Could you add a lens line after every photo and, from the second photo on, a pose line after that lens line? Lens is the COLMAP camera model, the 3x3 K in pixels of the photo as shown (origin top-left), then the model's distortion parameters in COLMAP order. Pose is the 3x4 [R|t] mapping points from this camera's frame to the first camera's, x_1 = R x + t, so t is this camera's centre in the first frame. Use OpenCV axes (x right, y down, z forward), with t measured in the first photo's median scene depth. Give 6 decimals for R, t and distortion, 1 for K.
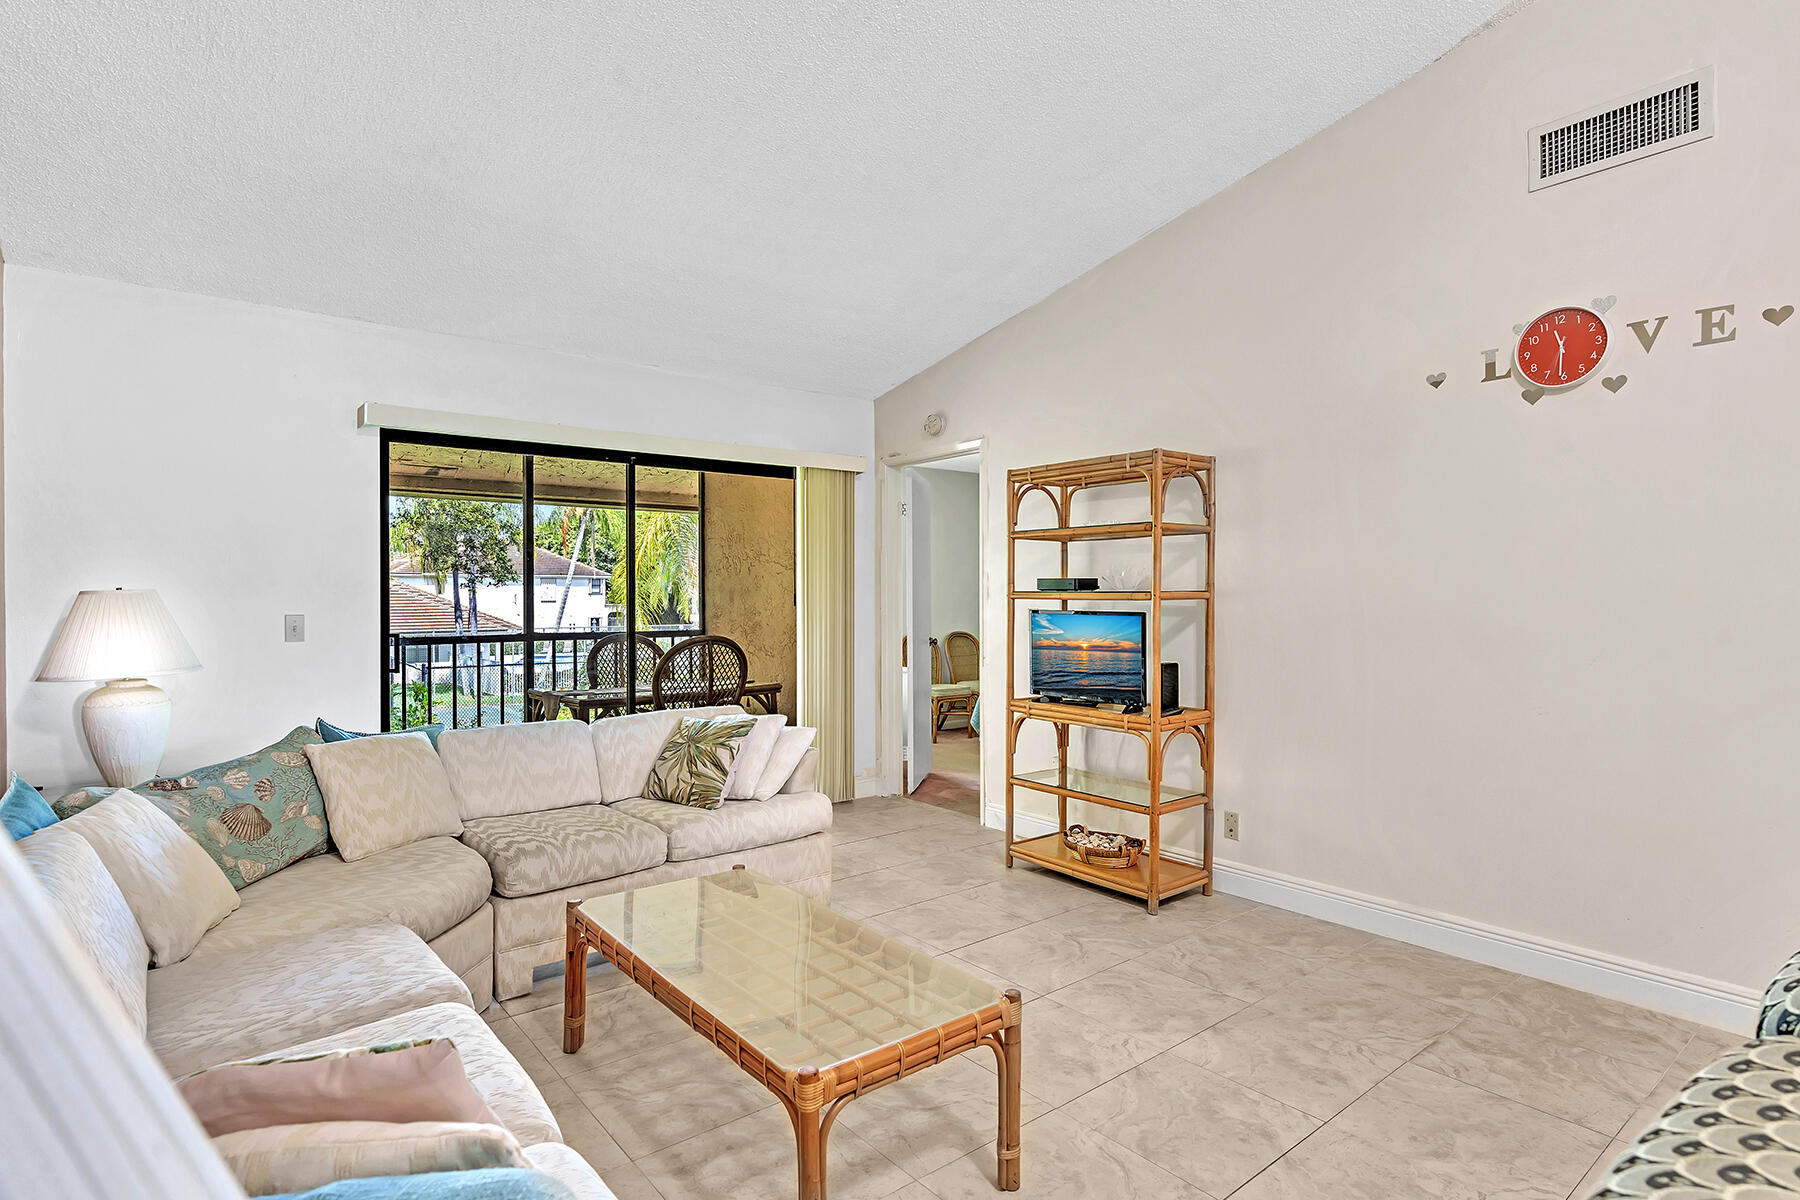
lens RADIAL K [[930.6, 0, 897.5], [0, 930.6, 595.7], [0, 0, 1]] dist [0.003407, 0.003472]
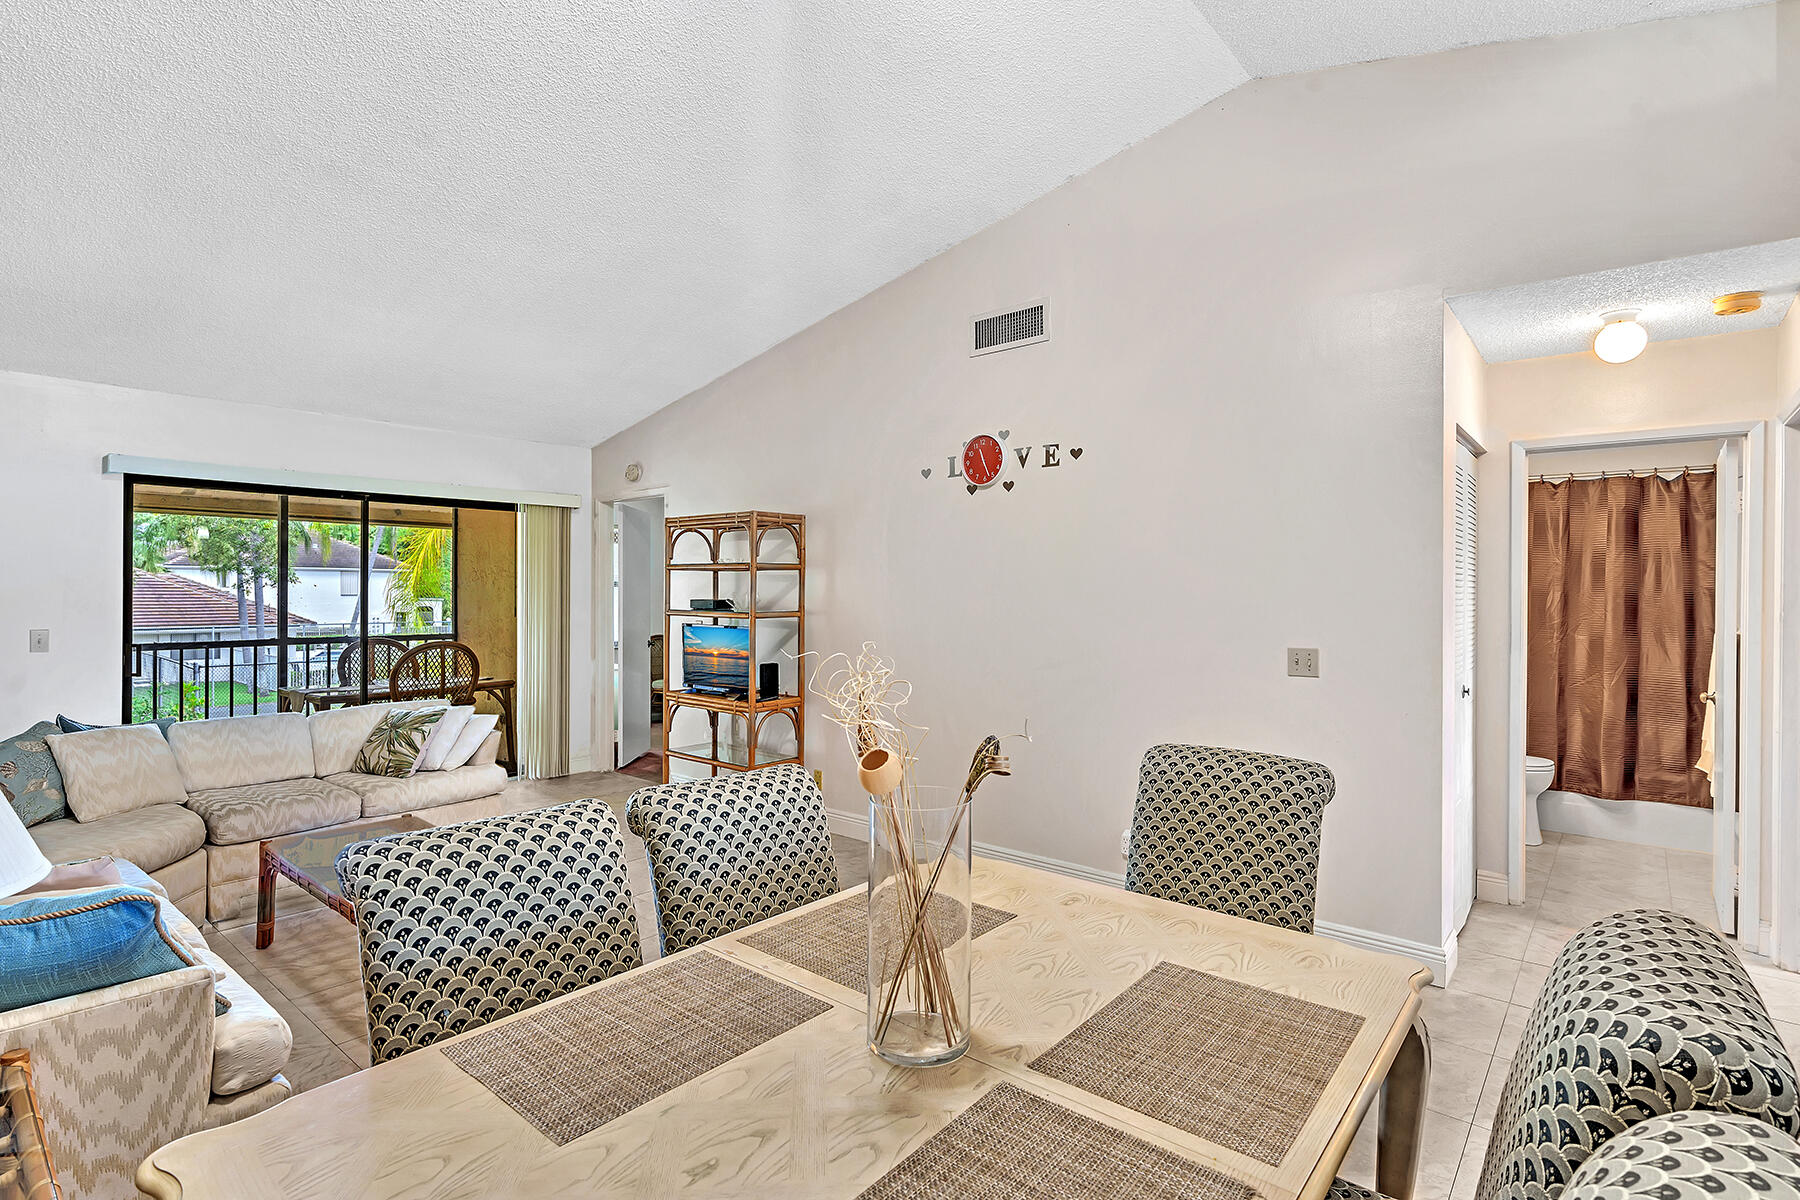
lens RADIAL K [[891.6, 0, 889.7], [0, 891.6, 588.5], [0, 0, 1]] dist [0.001912, 0.002520]
pose [[0.983830, 0.006596, 0.178986, 0.225572], [-0.006180, 0.999977, -0.002883, -0.036263], [-0.179001, 0.001731, 0.983847, -0.332434]]
